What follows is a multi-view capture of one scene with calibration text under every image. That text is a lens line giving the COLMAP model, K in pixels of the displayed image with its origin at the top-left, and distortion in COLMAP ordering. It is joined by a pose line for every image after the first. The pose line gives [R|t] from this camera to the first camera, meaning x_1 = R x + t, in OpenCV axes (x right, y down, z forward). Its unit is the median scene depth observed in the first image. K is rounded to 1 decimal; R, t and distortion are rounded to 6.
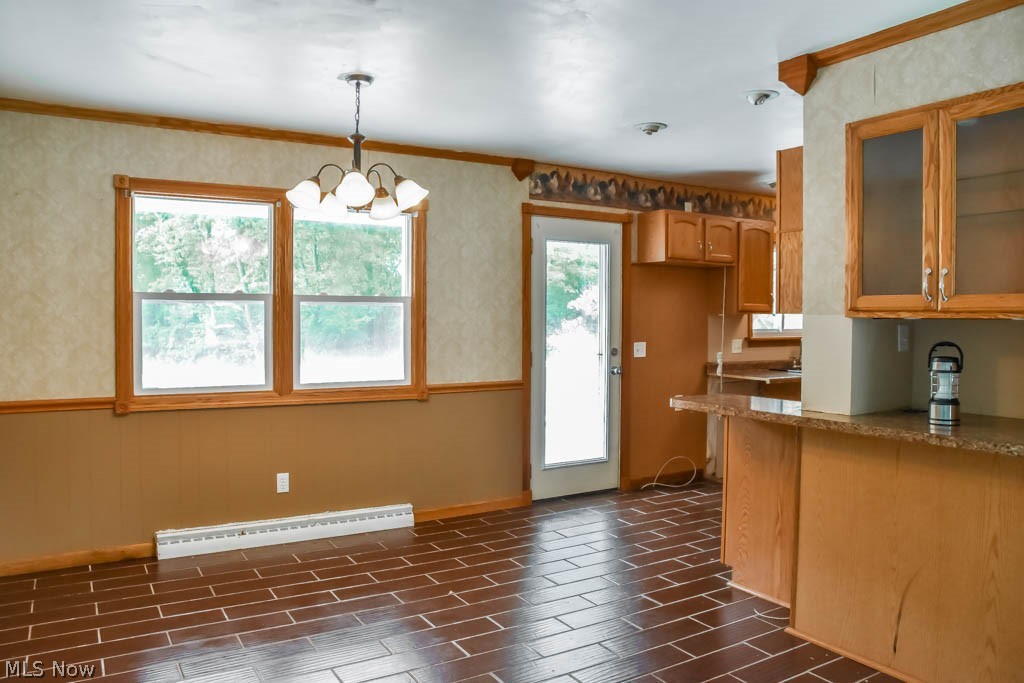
lens RADIAL K [[768.3, 0, 512.0], [0, 768.3, 341.5], [0, 0, 1]] dist [-0.044409, 0.002715]
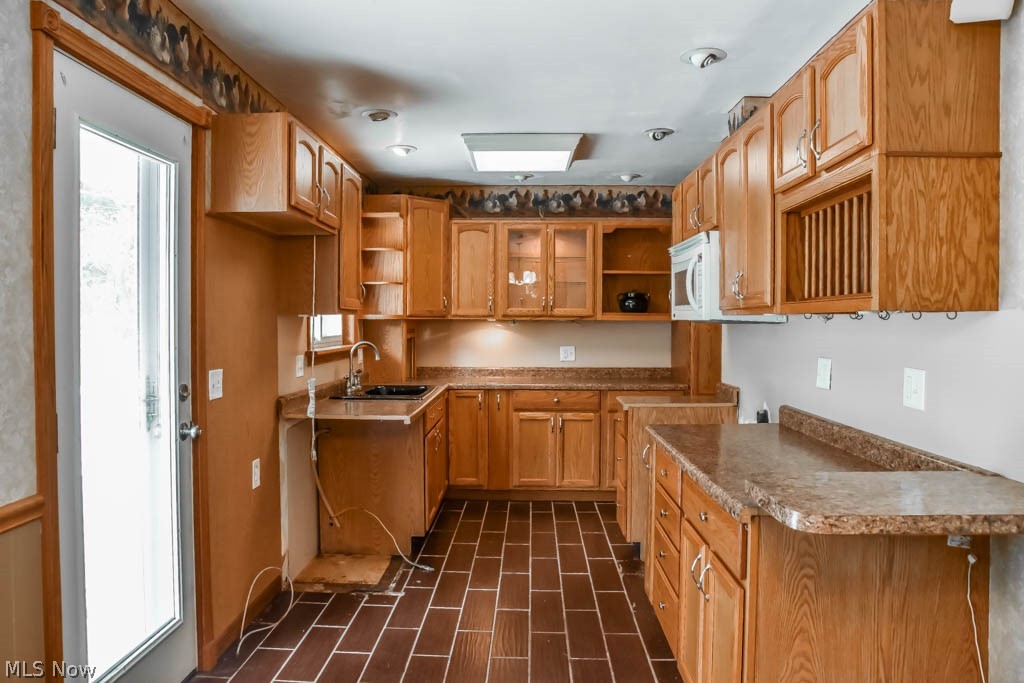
lens RADIAL K [[768.3, 0, 512.0], [0, 768.3, 341.5], [0, 0, 1]] dist [-0.044409, 0.002715]
pose [[0.565900, -0.025078, 0.824093, -0.132268], [0.029668, 0.999509, 0.010043, -0.016174], [-0.823940, 0.018766, 0.566366, 0.530510]]
